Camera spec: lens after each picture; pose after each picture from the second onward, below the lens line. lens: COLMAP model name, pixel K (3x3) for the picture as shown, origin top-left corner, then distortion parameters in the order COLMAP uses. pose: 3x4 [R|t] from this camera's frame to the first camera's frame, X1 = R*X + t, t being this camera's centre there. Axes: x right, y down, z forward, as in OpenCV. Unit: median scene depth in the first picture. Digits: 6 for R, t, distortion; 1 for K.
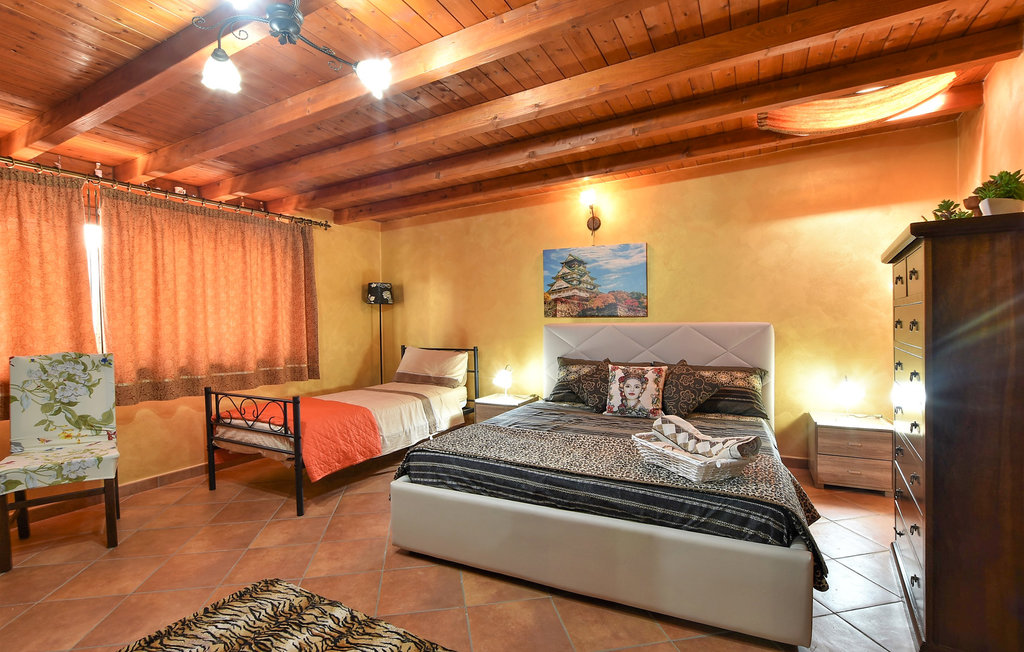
lens RADIAL K [[449.0, 0, 512.0], [0, 449.0, 326.0], [0, 0, 1]] dist [-0.024916, 0.000257]
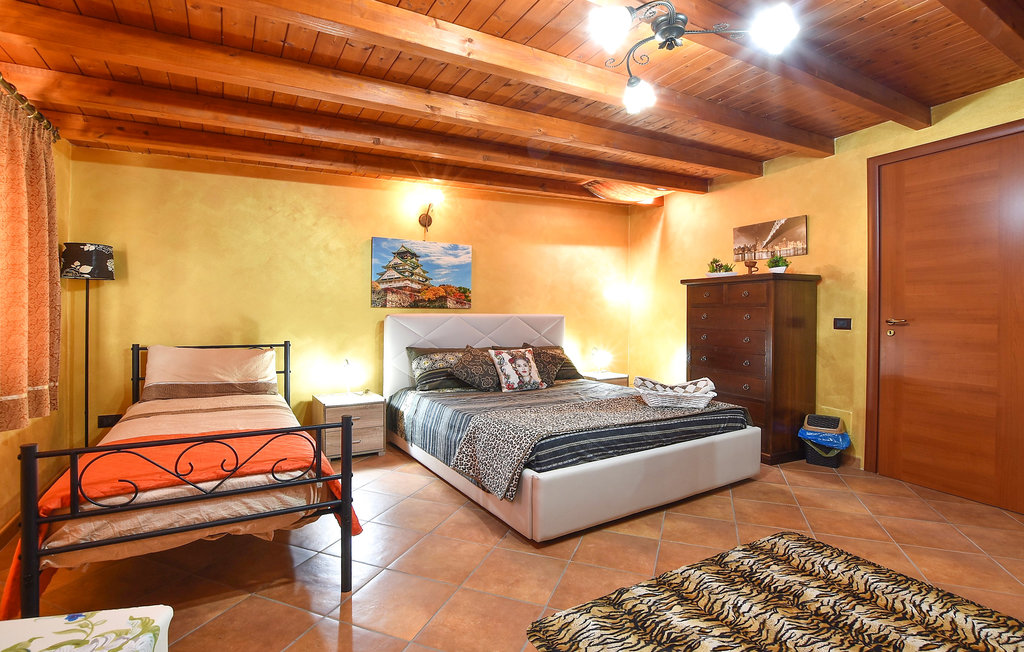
lens RADIAL K [[427.9, 0, 511.3], [0, 427.9, 301.9], [0, 0, 1]] dist [-0.031267, 0.006802]
pose [[0.590995, 0.032693, 0.806012, -0.582808], [-0.002950, 0.999259, -0.038369, 0.004270], [-0.806670, 0.020298, 0.590654, 0.272133]]
